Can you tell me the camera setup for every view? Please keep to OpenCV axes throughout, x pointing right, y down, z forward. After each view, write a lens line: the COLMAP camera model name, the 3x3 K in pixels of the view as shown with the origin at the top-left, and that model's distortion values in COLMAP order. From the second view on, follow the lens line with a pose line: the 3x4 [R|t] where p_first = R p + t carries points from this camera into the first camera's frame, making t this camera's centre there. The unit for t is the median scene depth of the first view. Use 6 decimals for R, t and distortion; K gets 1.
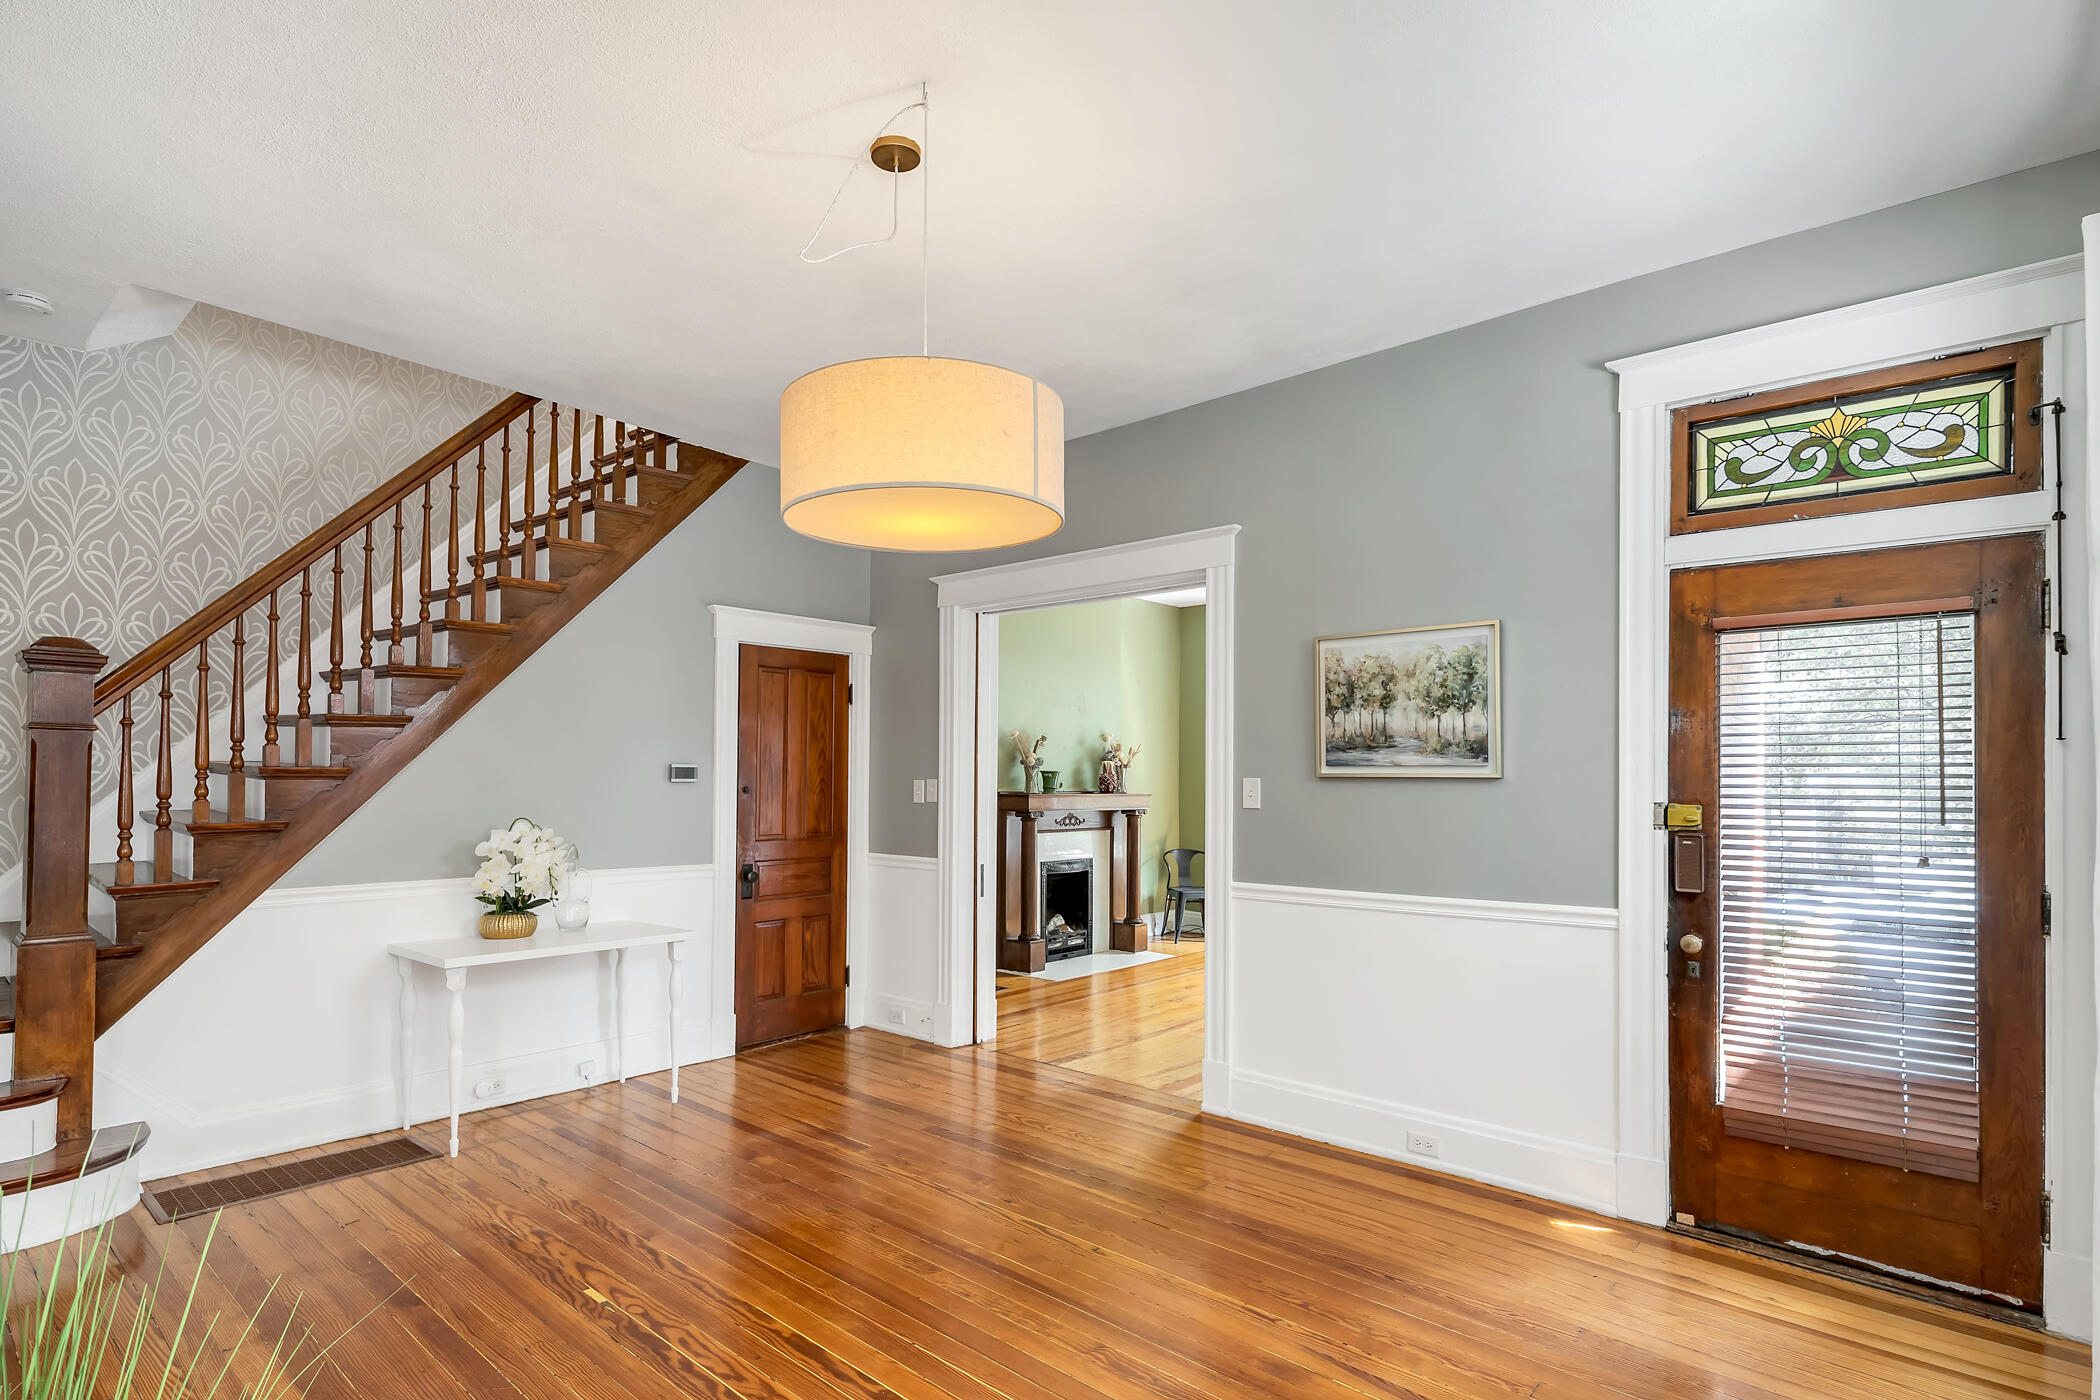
lens RADIAL K [[1042.9, 0, 1047.0], [0, 1042.9, 774.3], [0, 0, 1]] dist [0.004742, -0.000113]
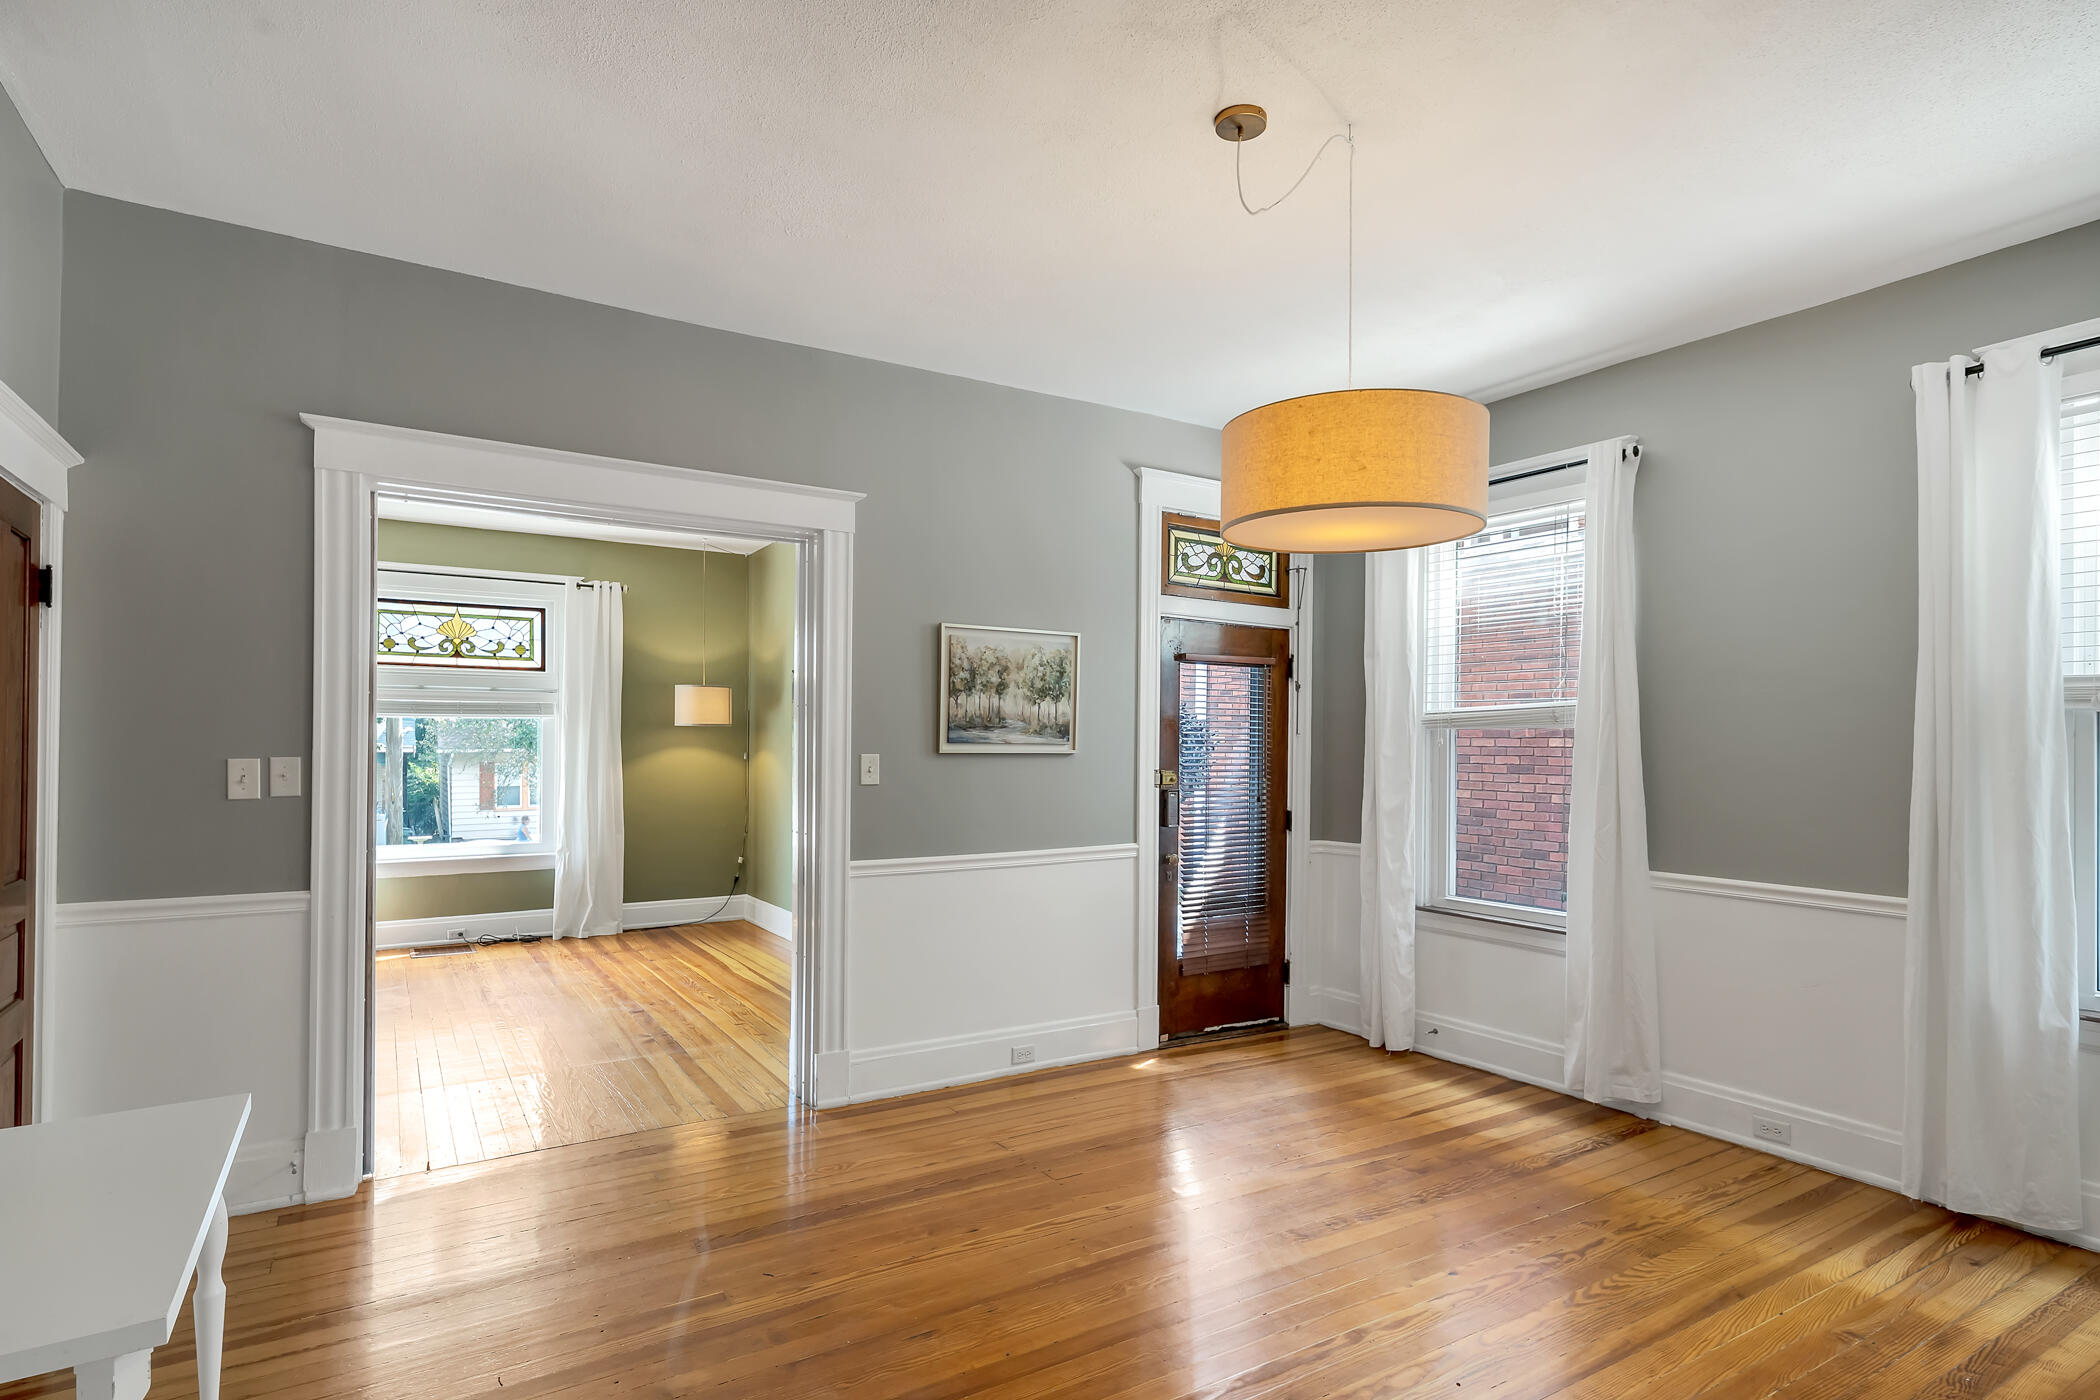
lens RADIAL K [[1069.1, 0, 1035.7], [0, 1069.1, 743.0], [0, 0, 1]] dist [-0.000456, -0.000207]
pose [[0.290938, -0.005591, 0.956726, -0.845342], [-0.013958, 0.999852, 0.010087, -0.022219], [-0.956640, -0.016289, 0.290817, 0.641780]]
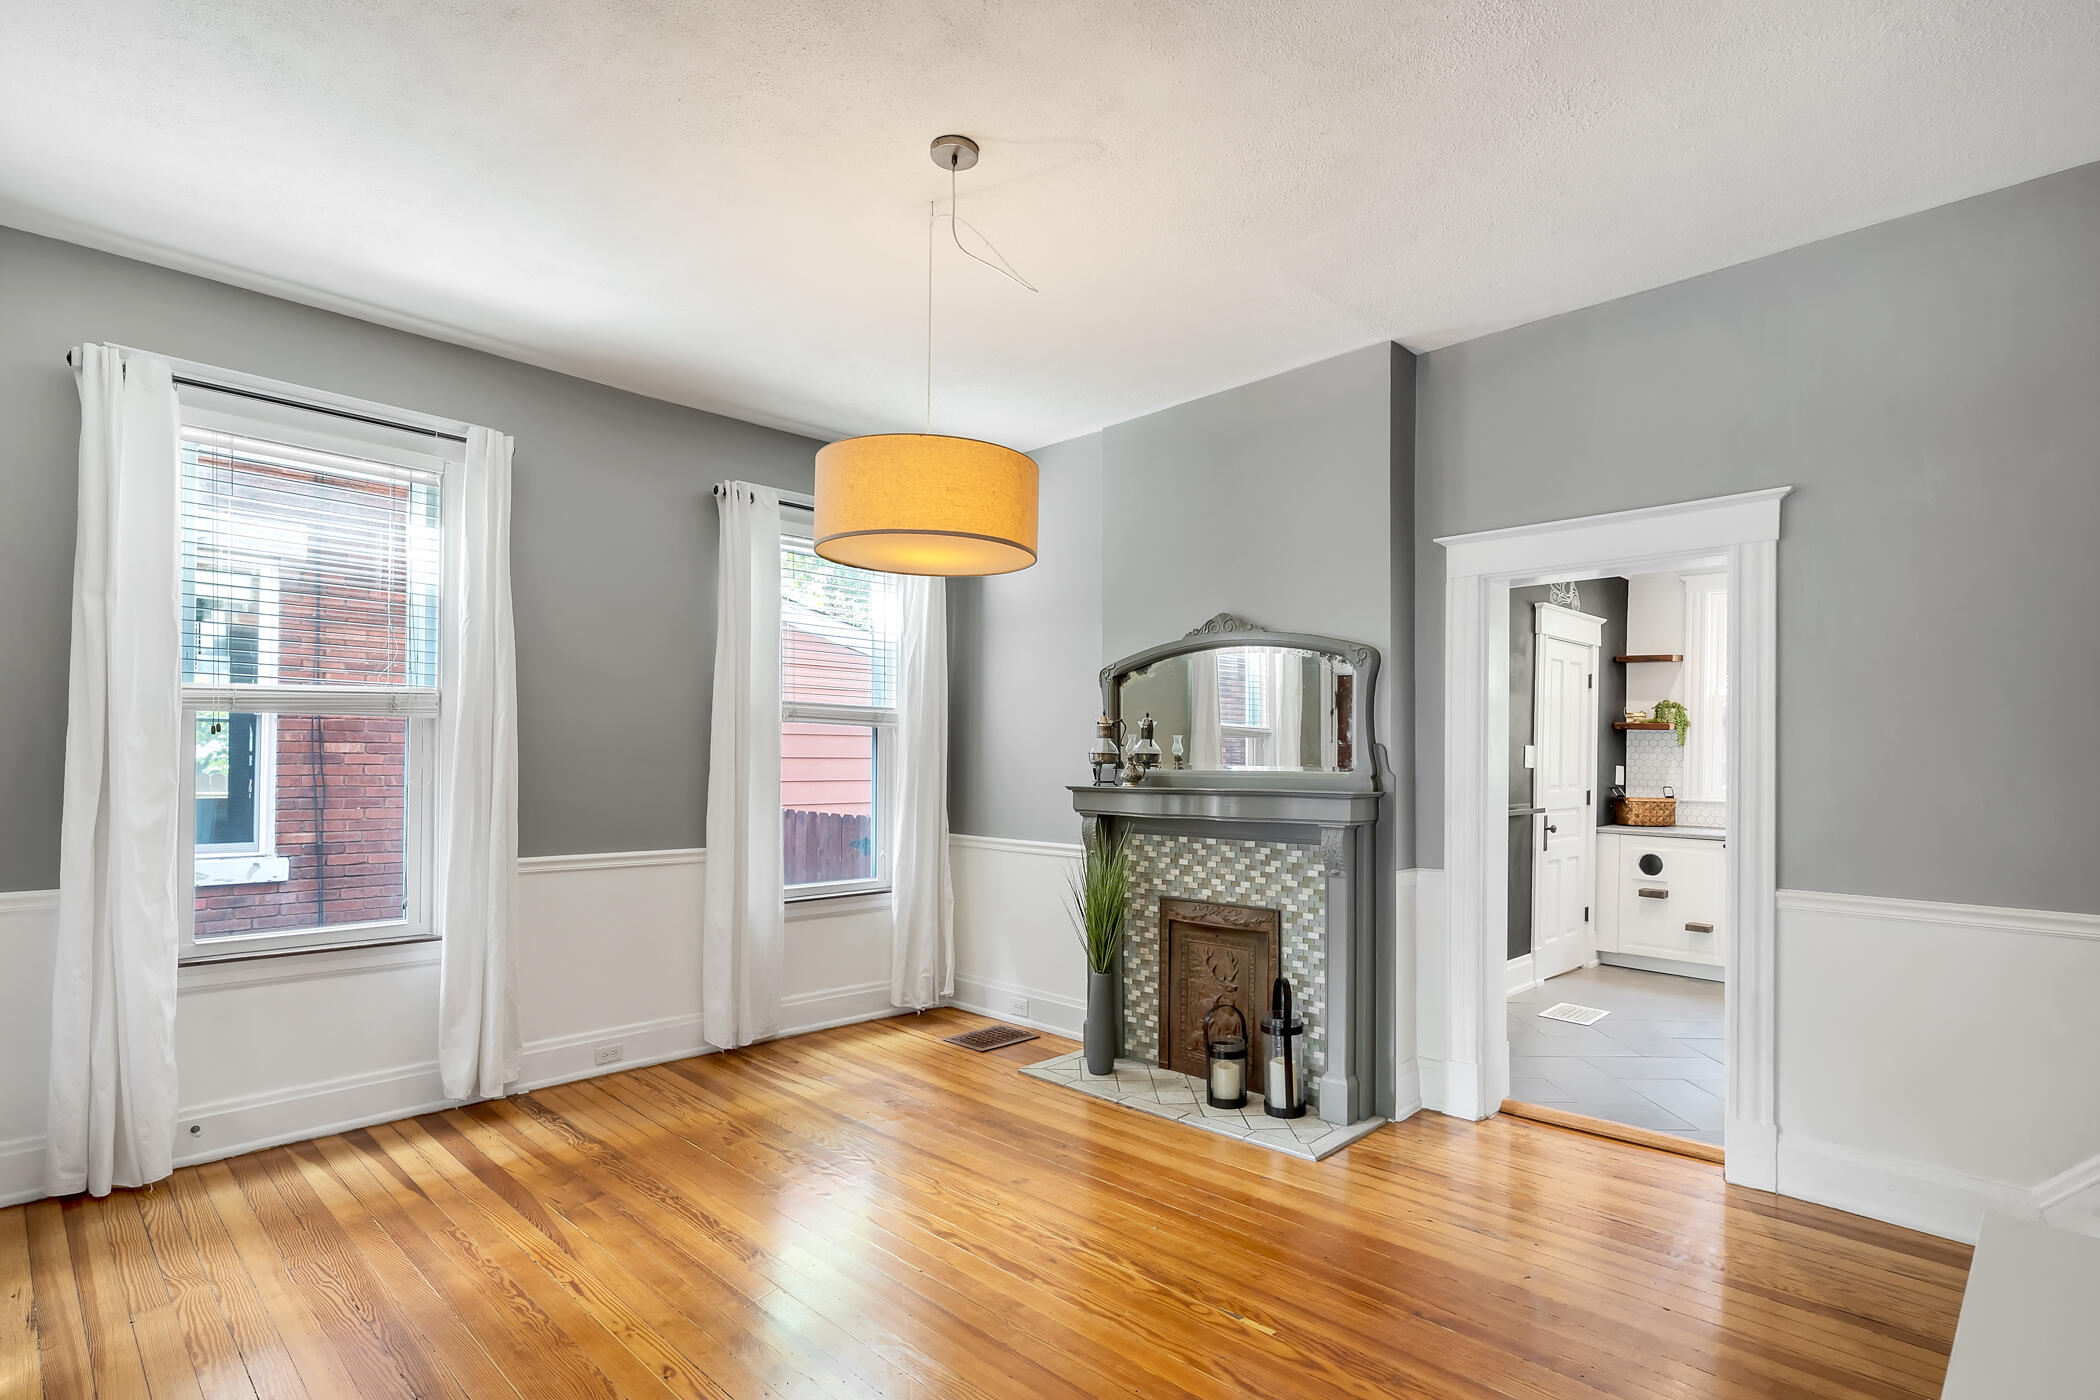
lens RADIAL K [[1069.1, 0, 1035.7], [0, 1069.1, 743.0], [0, 0, 1]] dist [-0.000456, -0.000207]
pose [[-0.997236, -0.013207, 0.073121, -0.226166], [-0.014185, 0.999817, -0.012864, -0.002546], [-0.072938, -0.013866, -0.997240, 1.488711]]
